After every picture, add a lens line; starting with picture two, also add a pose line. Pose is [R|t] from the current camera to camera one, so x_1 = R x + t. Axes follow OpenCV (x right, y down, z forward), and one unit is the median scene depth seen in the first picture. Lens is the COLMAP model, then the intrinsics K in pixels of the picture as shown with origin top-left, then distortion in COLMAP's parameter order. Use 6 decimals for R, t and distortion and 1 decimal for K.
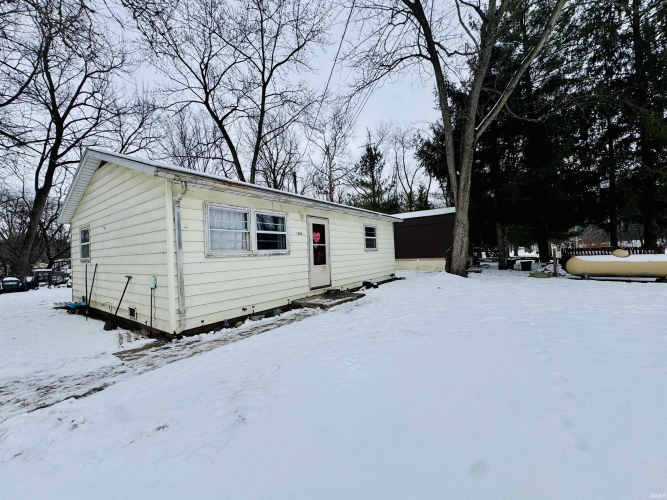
lens RADIAL K [[264.8, 0, 333.5], [0, 264.8, 249.4], [0, 0, 1]] dist [-0.002080, 0.000001]
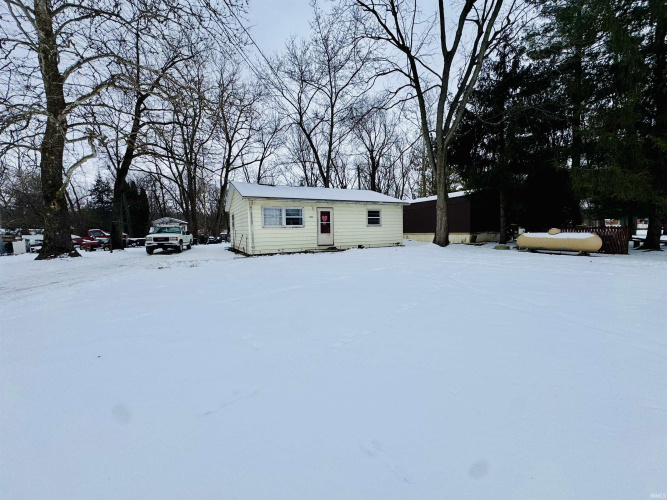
lens RADIAL K [[264.8, 0, 333.5], [0, 264.8, 249.4], [0, 0, 1]] dist [-0.002080, 0.000001]
pose [[0.895876, 0.054568, -0.440940, 0.747818], [-0.009879, 0.994630, 0.103018, -0.019902], [0.444194, -0.087935, 0.891605, -0.584765]]
